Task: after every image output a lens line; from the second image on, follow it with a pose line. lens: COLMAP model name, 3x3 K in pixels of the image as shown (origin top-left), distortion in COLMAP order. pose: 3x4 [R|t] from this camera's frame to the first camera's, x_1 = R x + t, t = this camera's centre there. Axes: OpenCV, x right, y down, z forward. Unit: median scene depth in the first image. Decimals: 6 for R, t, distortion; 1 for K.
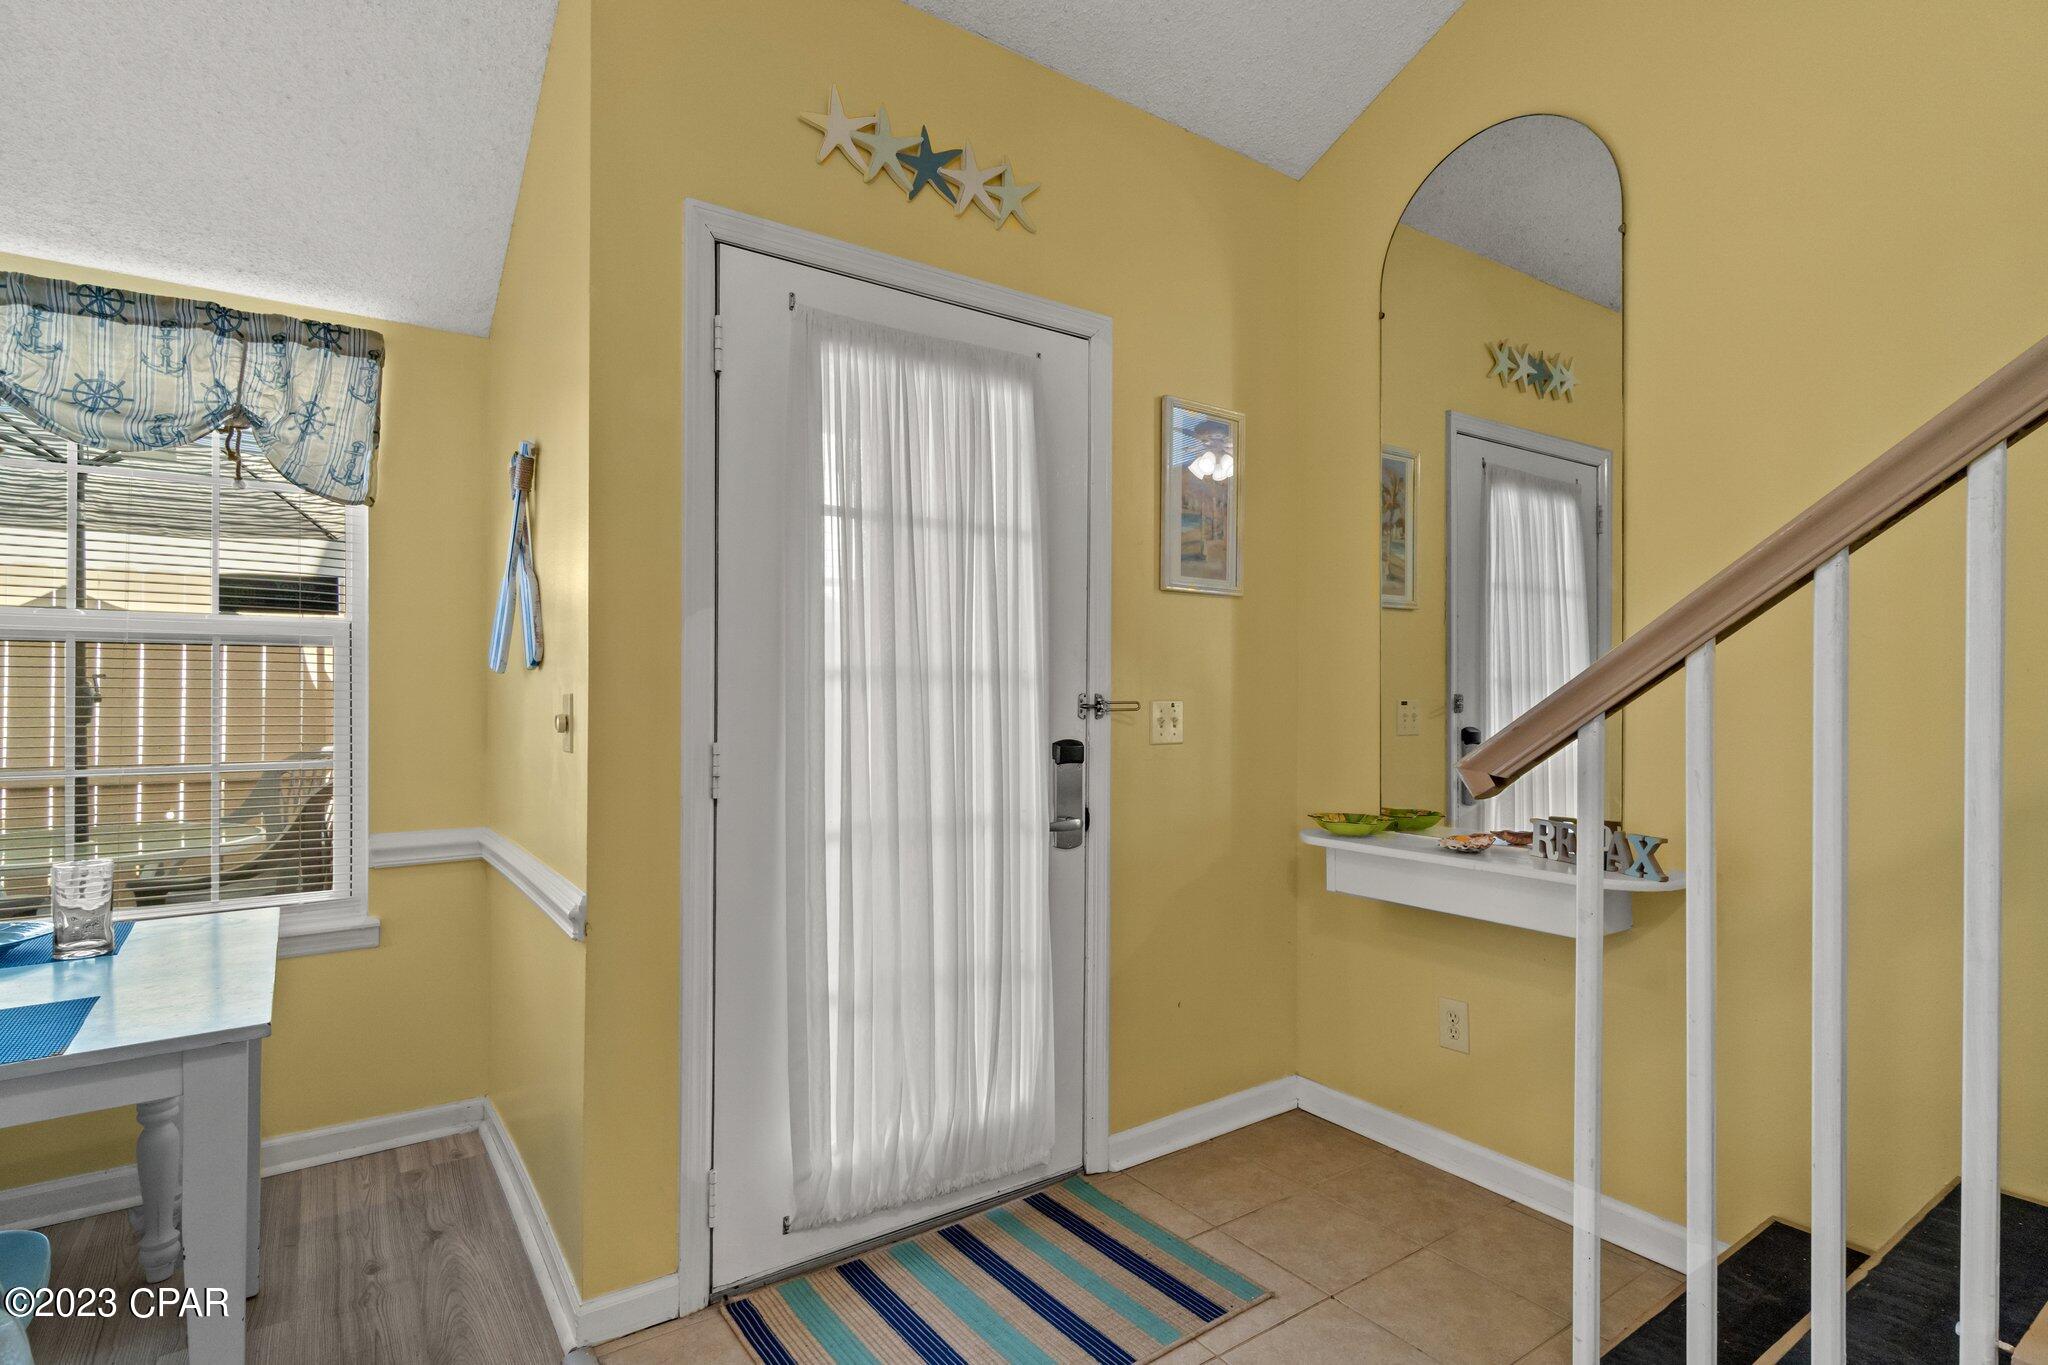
lens RADIAL K [[1009.5, 0, 1024.0], [0, 1009.5, 682.5], [0, 0, 1]] dist [0.003049, 0.001553]
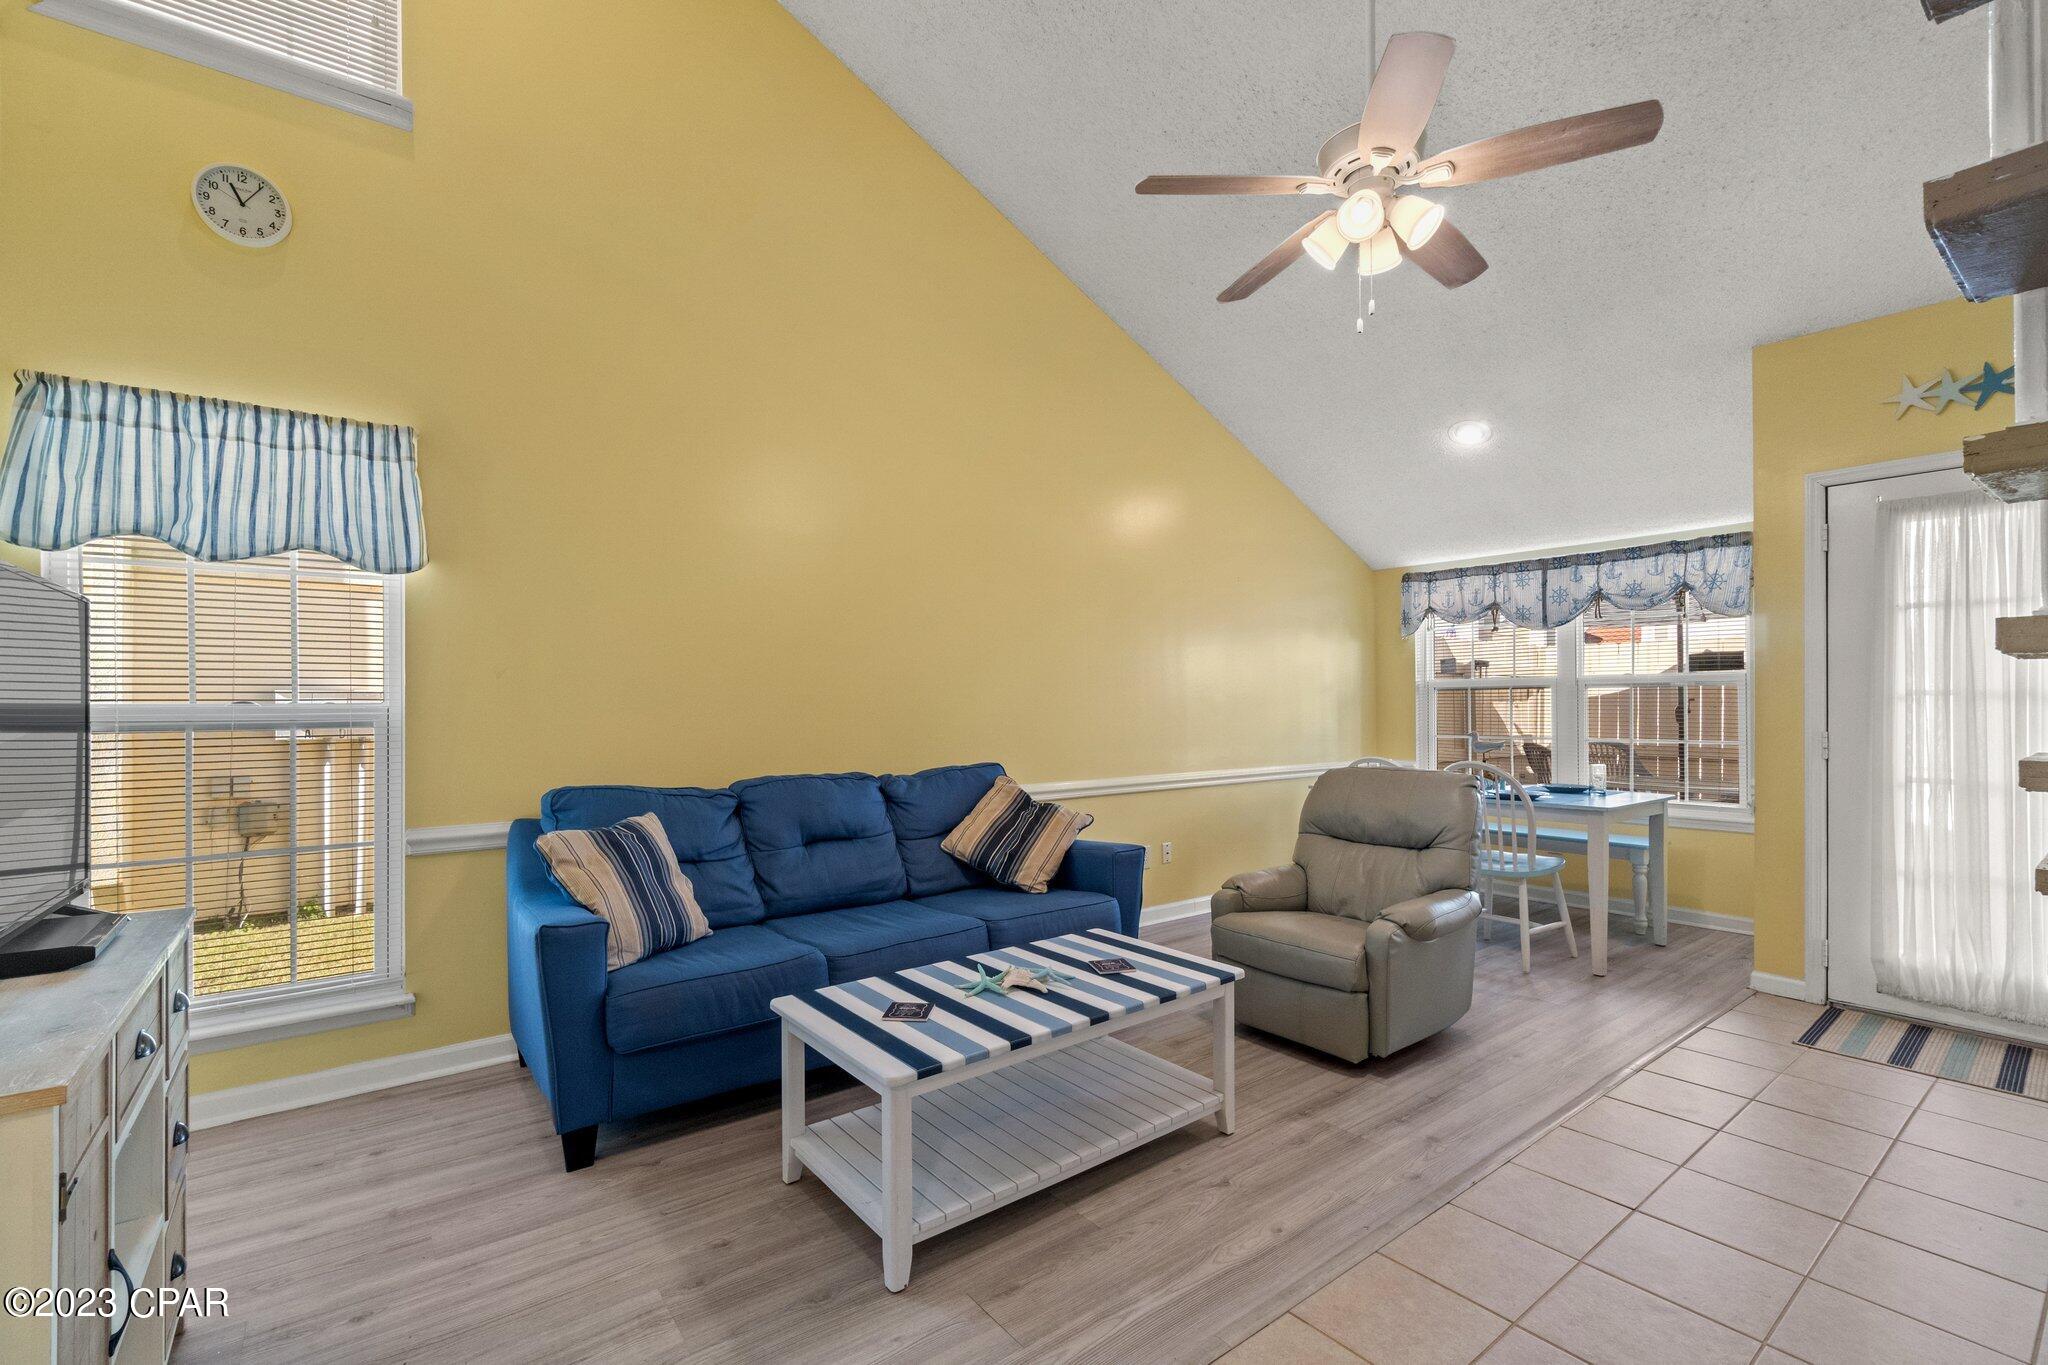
lens RADIAL K [[901.7, 0, 1037.4], [0, 901.7, 706.9], [0, 0, 1]] dist [-0.005095, 0.000379]
pose [[0.059216, -0.002609, -0.998242, 1.176312], [0.010680, 0.999941, -0.001980, -0.005330], [0.998188, -0.010544, 0.059240, -0.584235]]
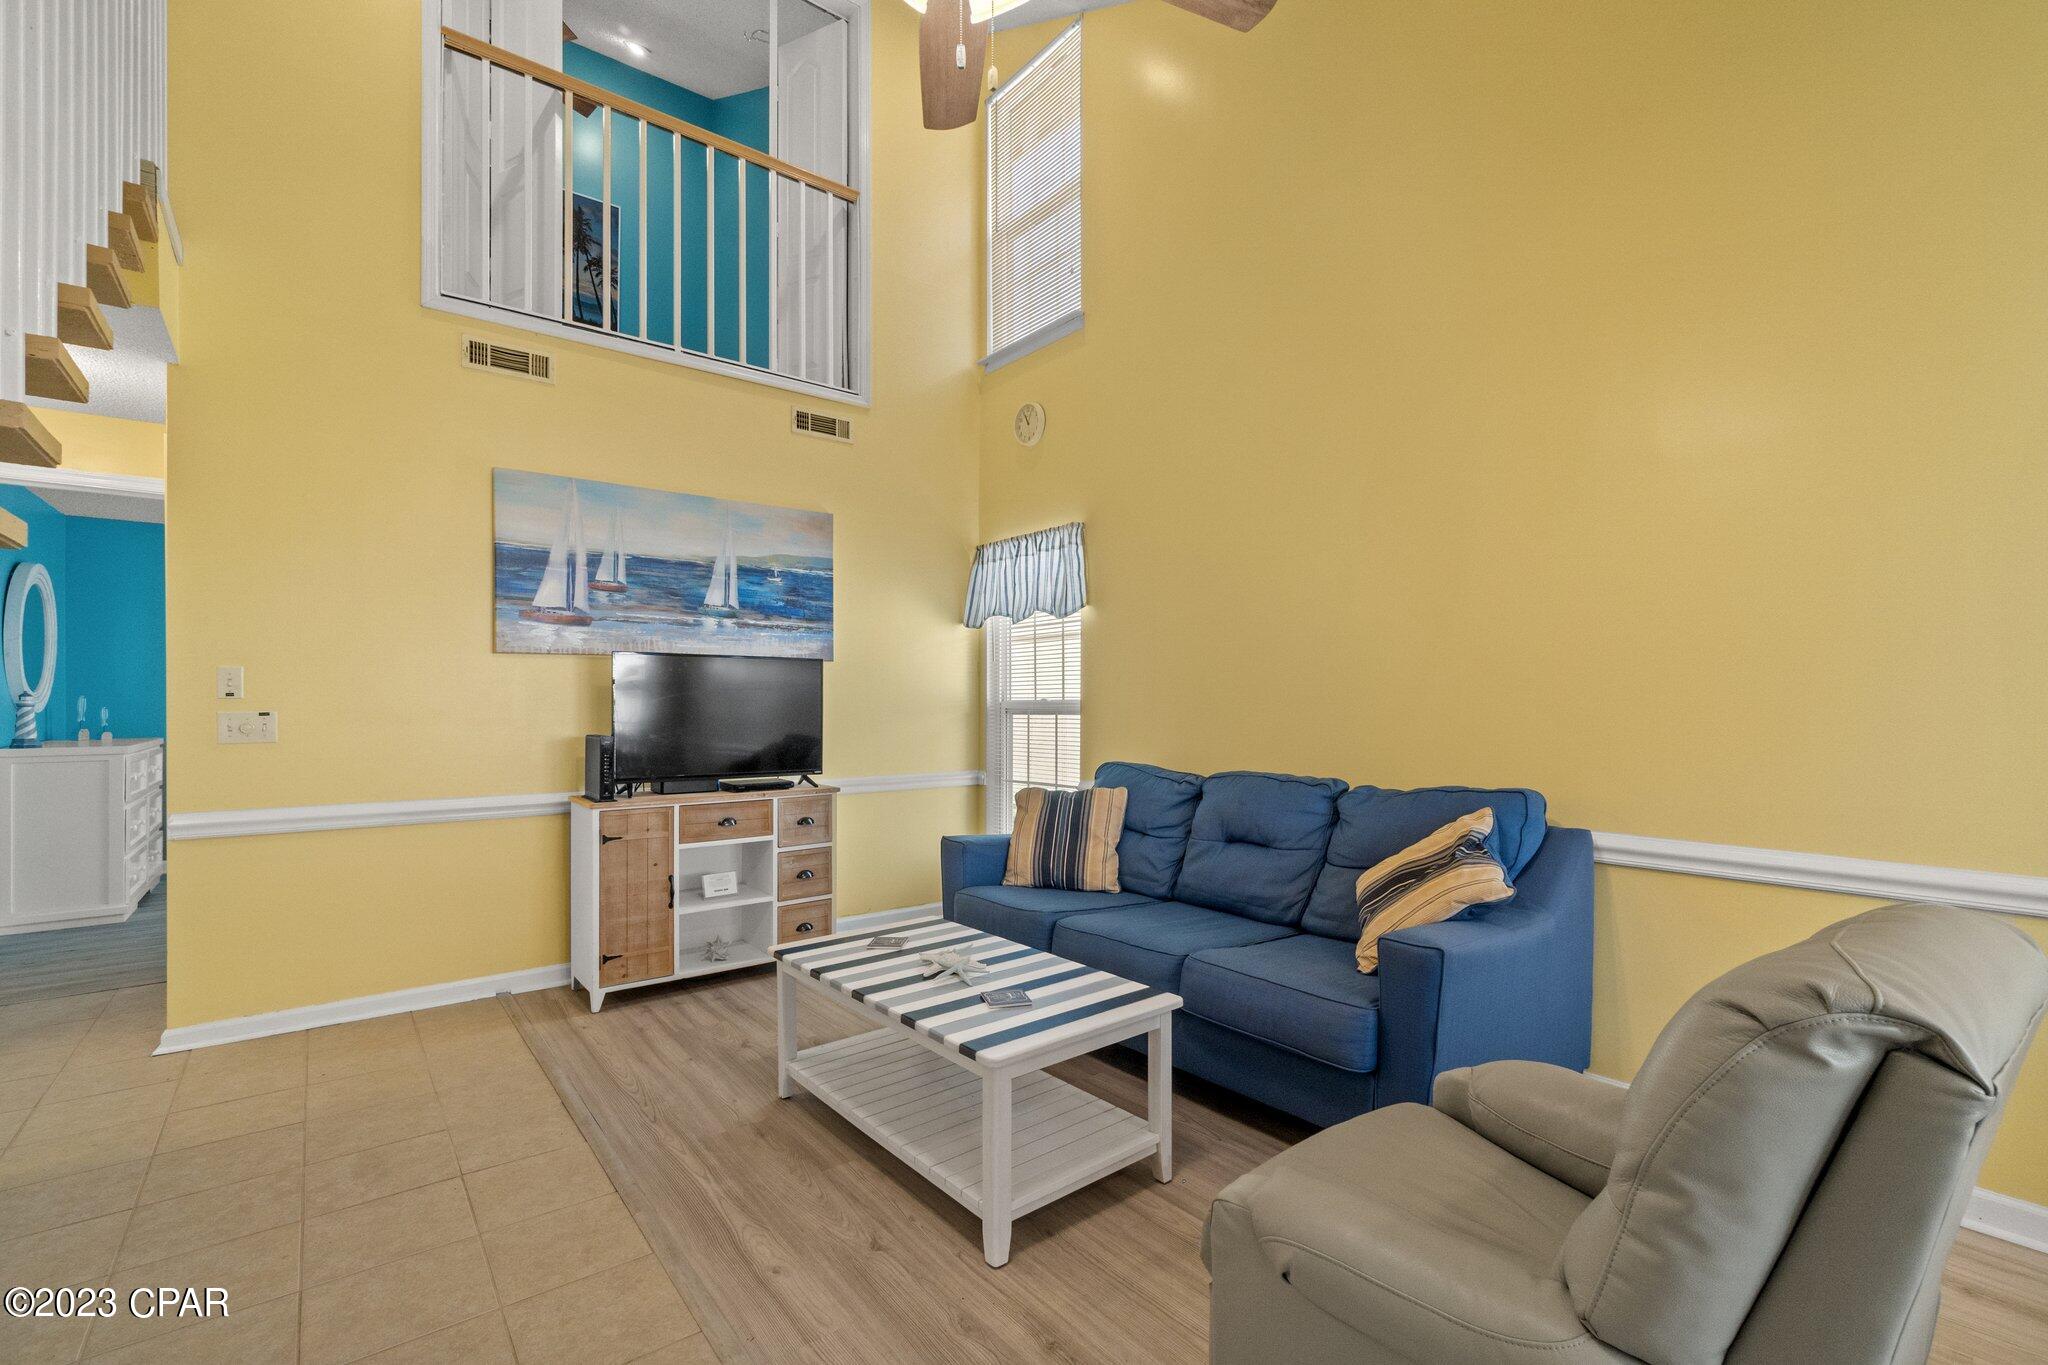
lens RADIAL K [[901.7, 0, 1037.4], [0, 901.7, 706.9], [0, 0, 1]] dist [-0.005095, 0.000379]
pose [[-0.997486, -0.002766, -0.070813, 0.153852], [-0.002935, 0.999993, 0.002275, -0.011437], [0.070807, 0.002477, -0.997487, 0.510733]]
